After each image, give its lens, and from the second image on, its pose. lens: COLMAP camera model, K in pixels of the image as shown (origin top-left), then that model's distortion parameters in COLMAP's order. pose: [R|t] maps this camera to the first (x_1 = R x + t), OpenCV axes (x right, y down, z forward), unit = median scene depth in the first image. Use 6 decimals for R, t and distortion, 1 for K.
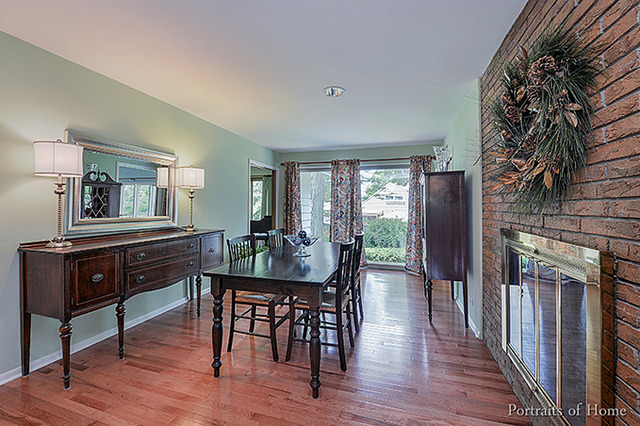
lens RADIAL K [[262.9, 0, 321.2], [0, 262.9, 198.3], [0, 0, 1]] dist [-0.000274, -0.000075]
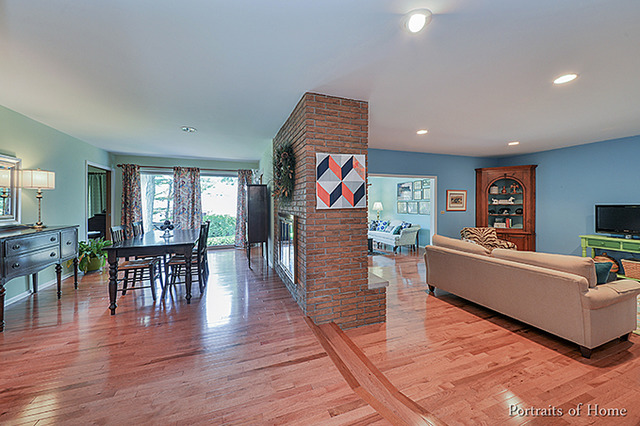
lens RADIAL K [[237.9, 0, 320.7], [0, 237.9, 200.3], [0, 0, 1]] dist [0.000012, -0.000111]
pose [[0.788069, -0.002846, 0.615580, -0.159239], [-0.008192, 0.999852, 0.015110, -0.014747], [-0.615532, -0.016951, 0.787929, -0.453258]]
